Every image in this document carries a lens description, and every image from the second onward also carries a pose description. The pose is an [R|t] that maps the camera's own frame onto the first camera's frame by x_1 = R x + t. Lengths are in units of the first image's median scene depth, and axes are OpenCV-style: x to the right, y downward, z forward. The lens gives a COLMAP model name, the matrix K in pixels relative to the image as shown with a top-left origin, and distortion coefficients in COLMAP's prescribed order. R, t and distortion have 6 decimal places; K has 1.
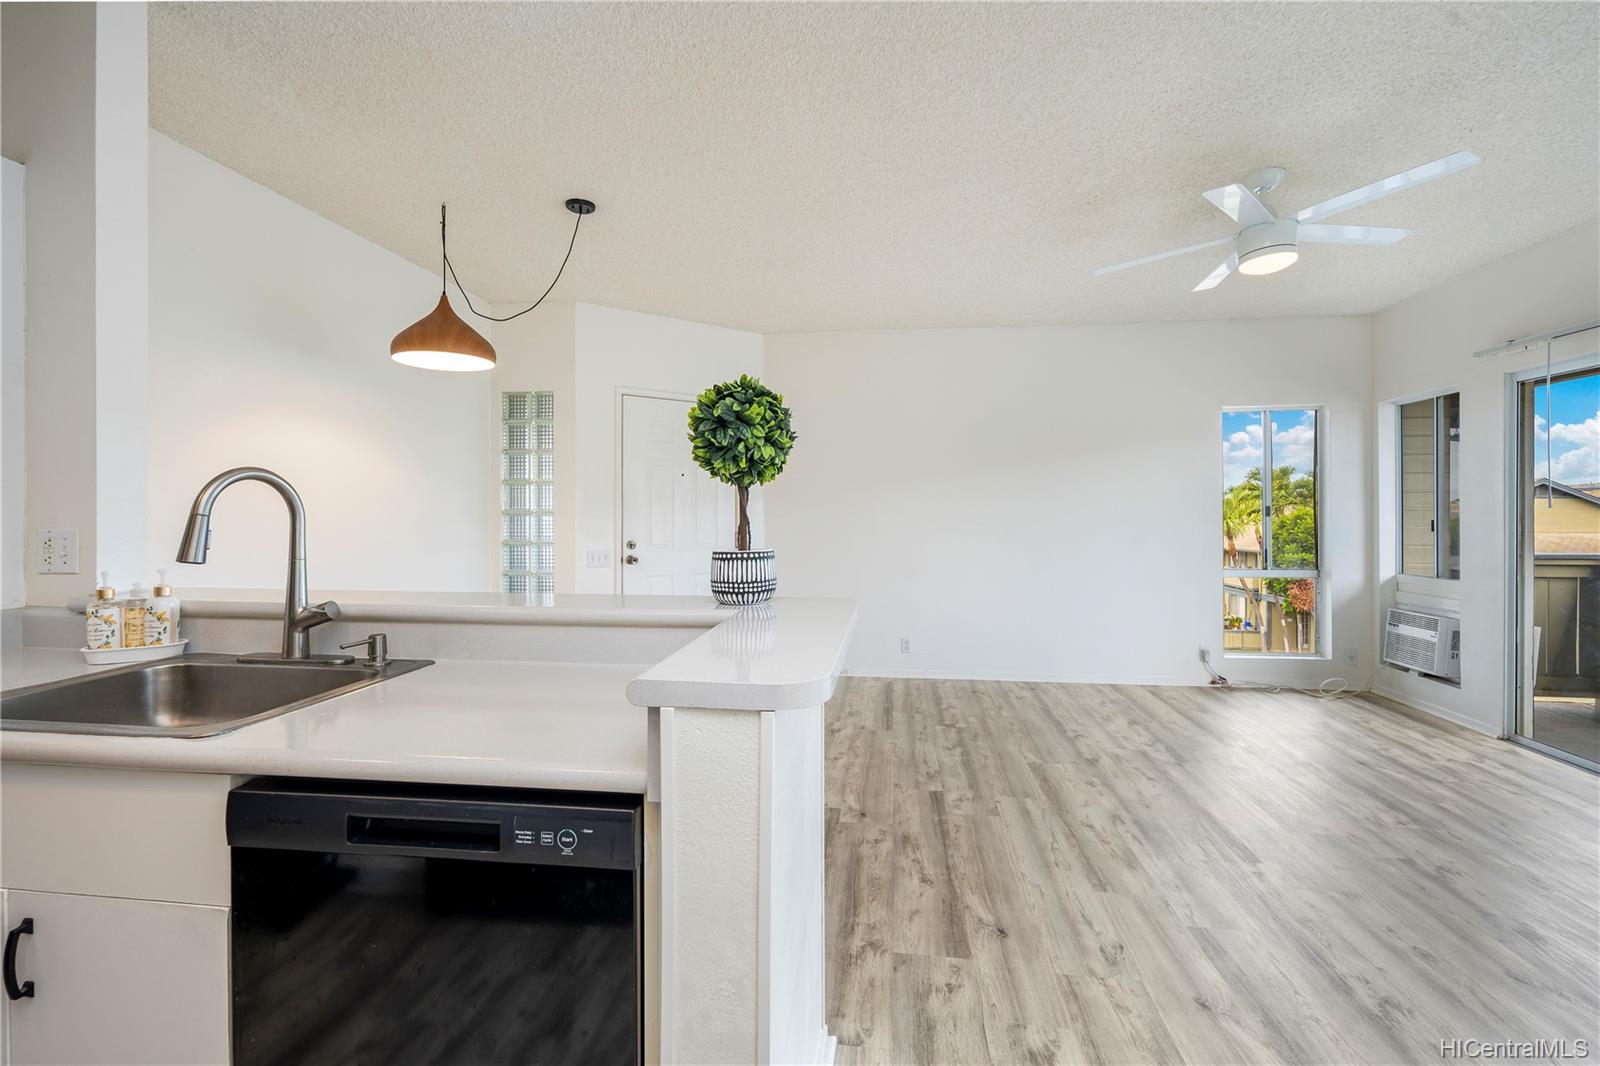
lens RADIAL K [[706.6, 0, 802.1], [0, 706.6, 513.8], [0, 0, 1]] dist [-0.000410, -0.000092]
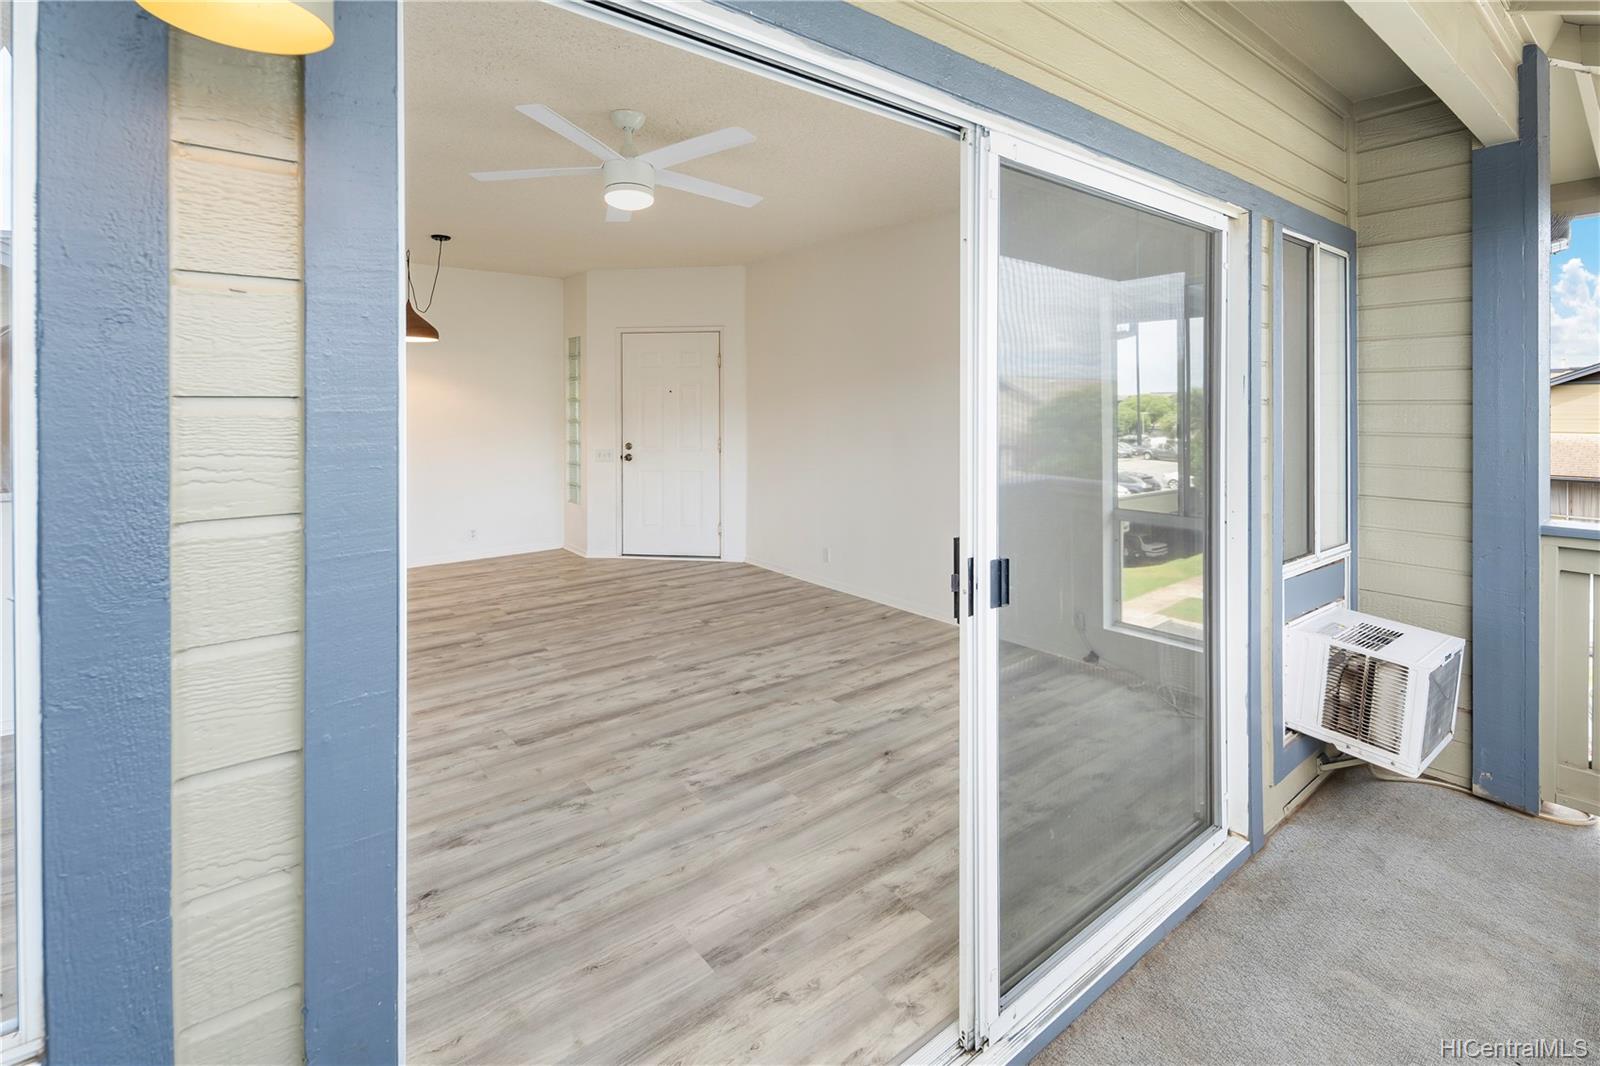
lens RADIAL K [[740.2, 0, 802.9], [0, 740.2, 401.9], [0, 0, 1]] dist [-0.000060, -0.000034]
pose [[0.714422, -0.004355, -0.699701, 2.854475], [0.003040, 0.999991, -0.003120, -0.101073], [0.699708, 0.000103, 0.714429, 0.711081]]
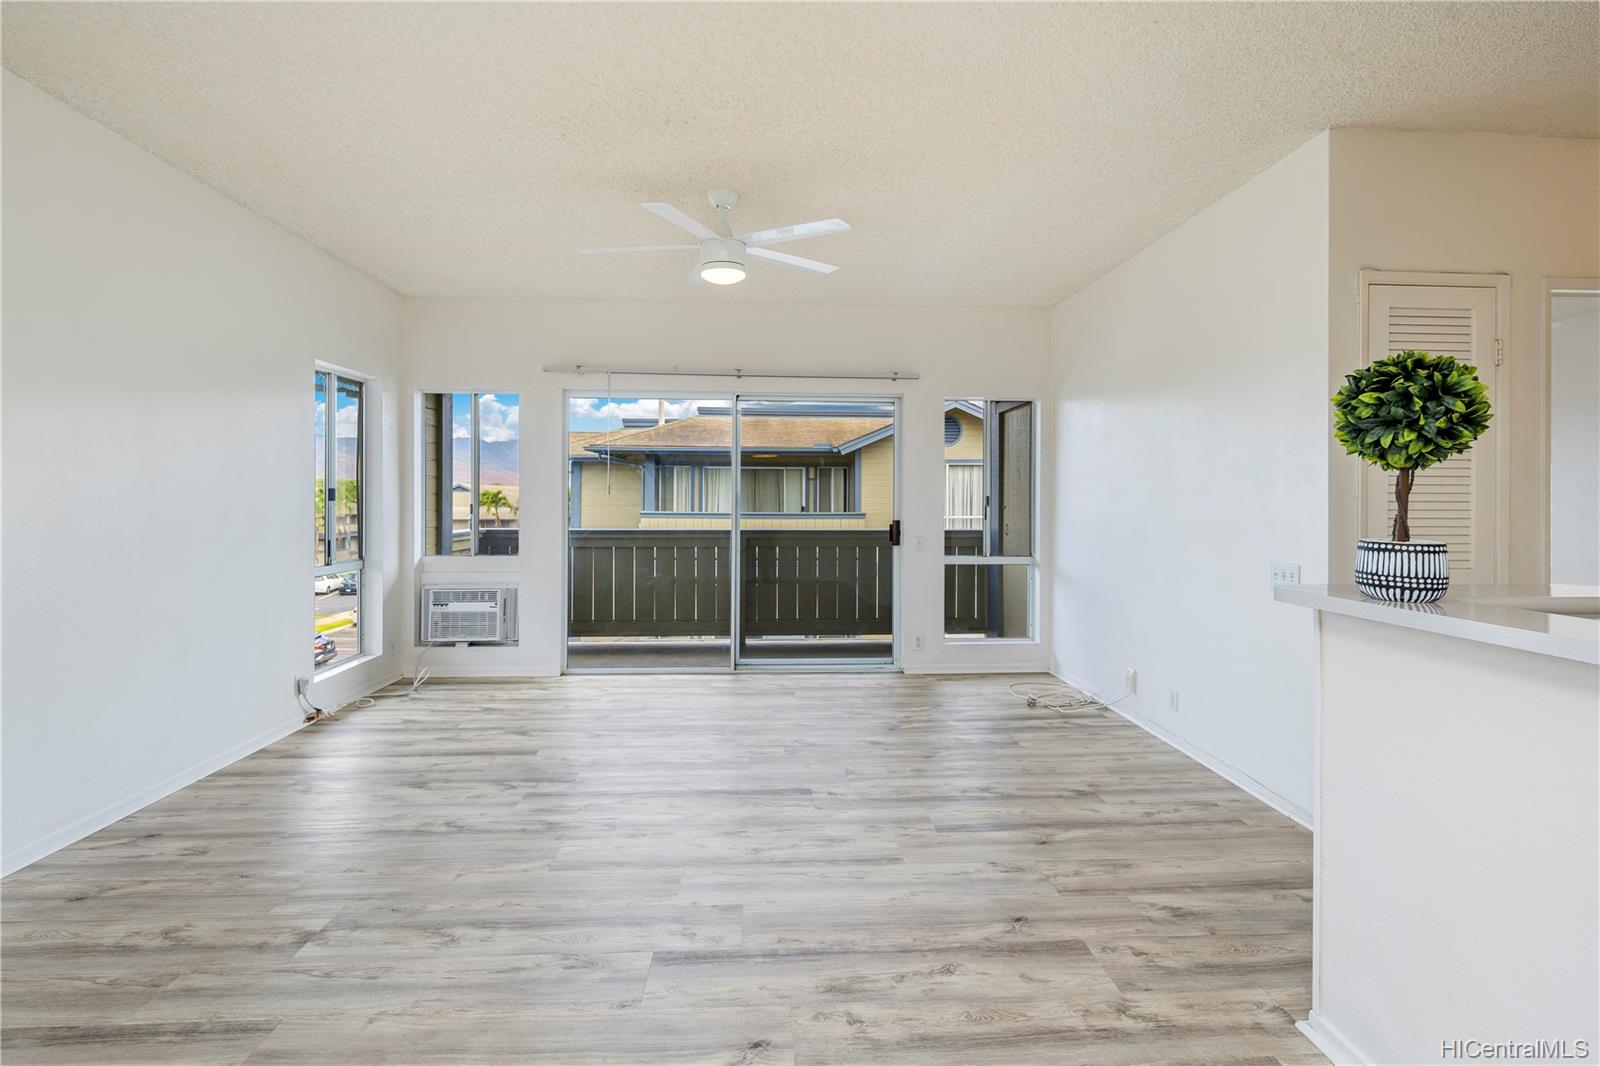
lens RADIAL K [[712.4, 0, 800.7], [0, 712.4, 498.6], [0, 0, 1]] dist [0.001426, -0.000665]
pose [[-0.182282, 0.000066, 0.983246, -0.838820], [-0.002181, 0.999998, -0.000472, -0.000017], [-0.983244, -0.002230, -0.182281, 1.923223]]
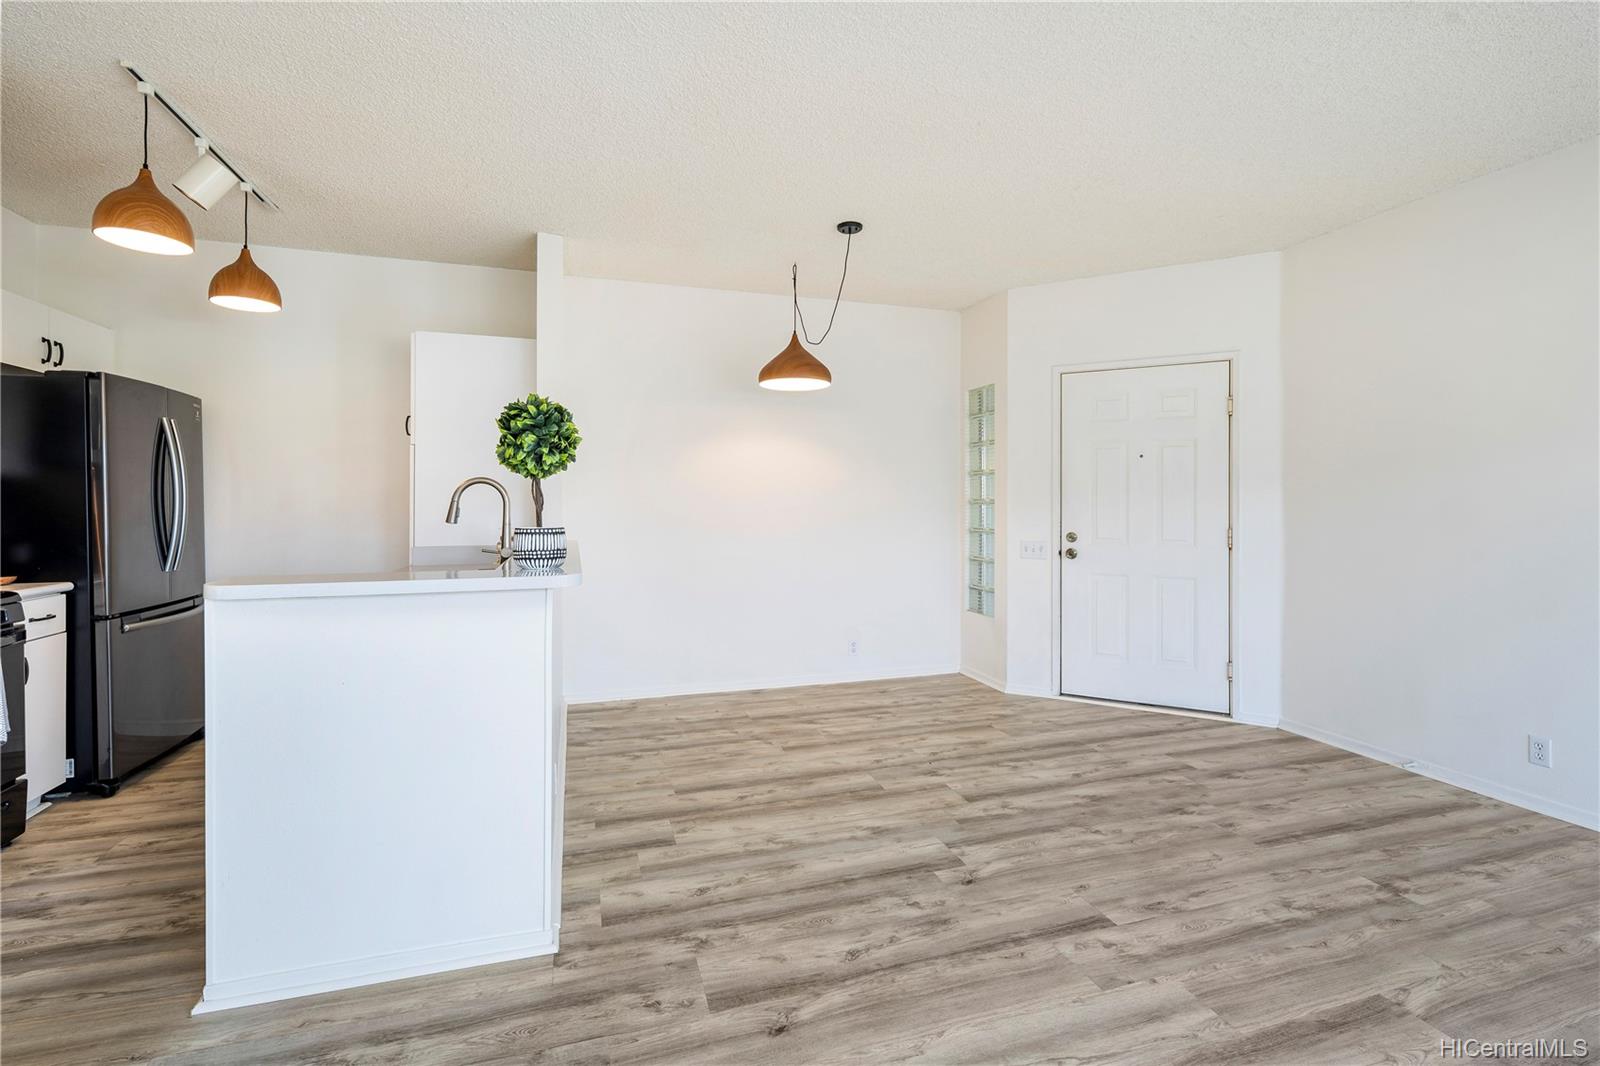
lens RADIAL K [[712.4, 0, 800.7], [0, 712.4, 498.6], [0, 0, 1]] dist [0.001426, -0.000665]
pose [[0.422616, -0.005128, -0.906294, 1.313346], [-0.003967, 0.999964, -0.007508, 0.007559], [0.906300, 0.006768, 0.422580, 0.882323]]
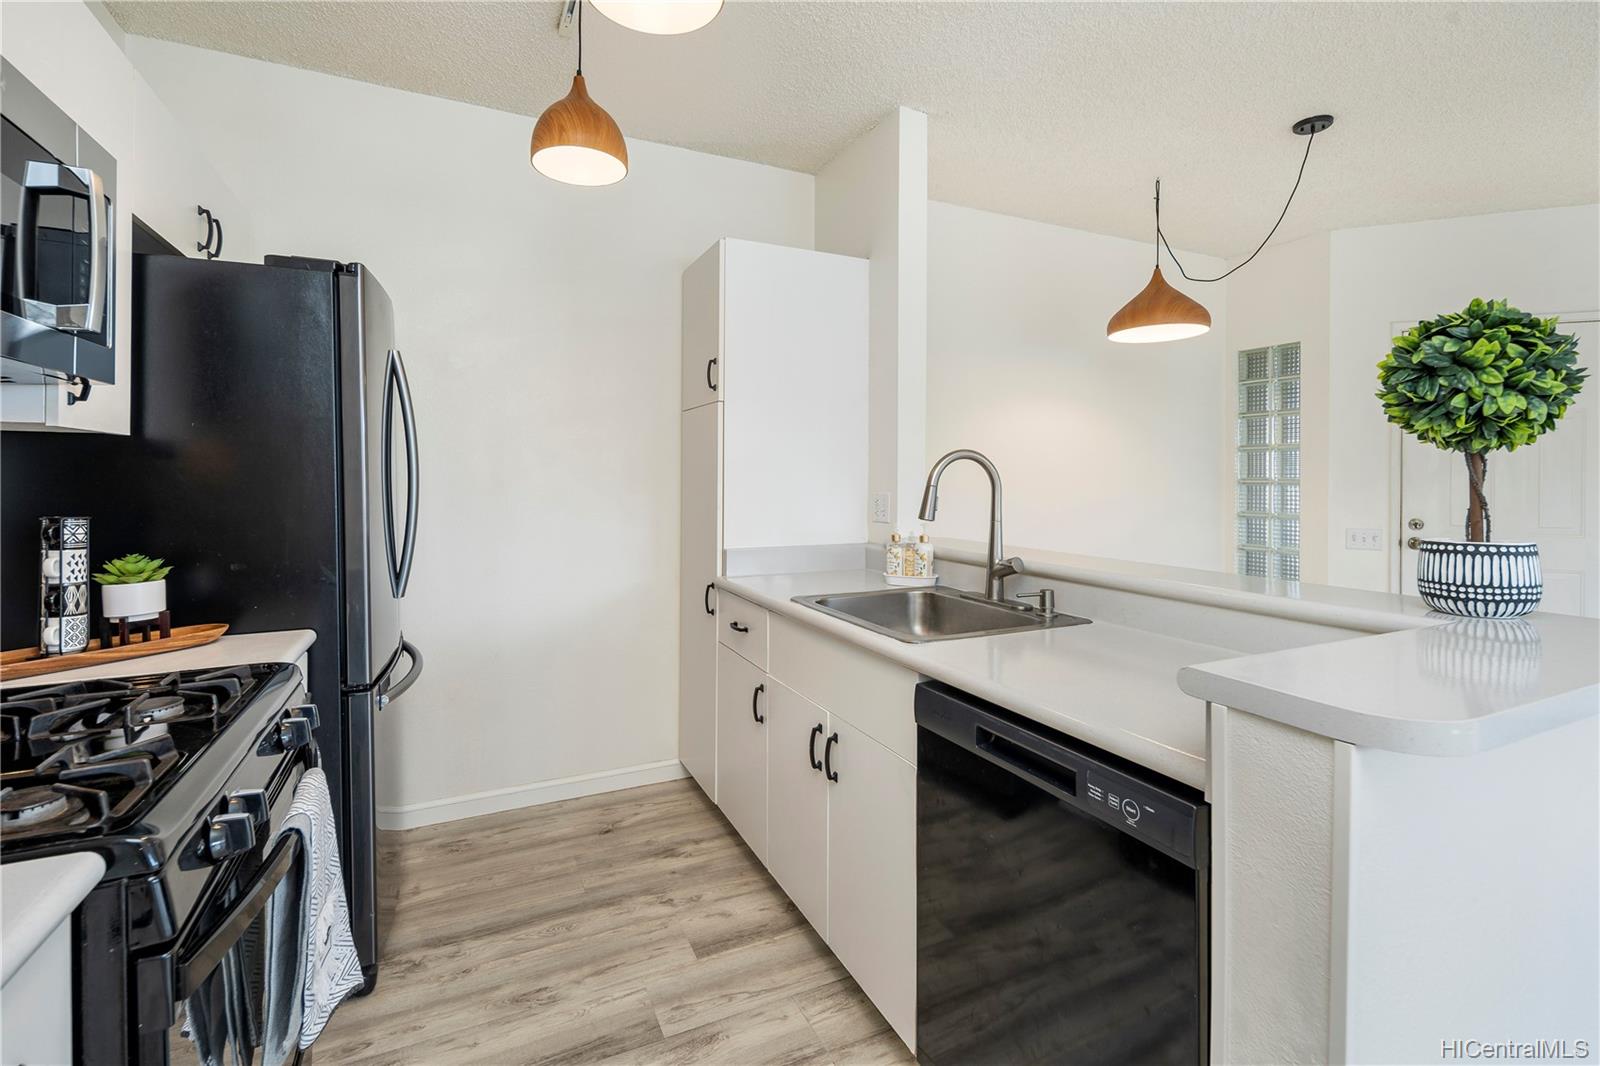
lens RADIAL K [[716.2, 0, 799.7], [0, 716.2, 483.0], [0, 0, 1]] dist [-0.000798, -0.000207]
pose [[0.538904, 0.007994, -0.842329, 0.163342], [-0.004696, 0.999968, 0.006485, -0.009732], [0.842354, 0.000461, 0.538924, 0.021771]]
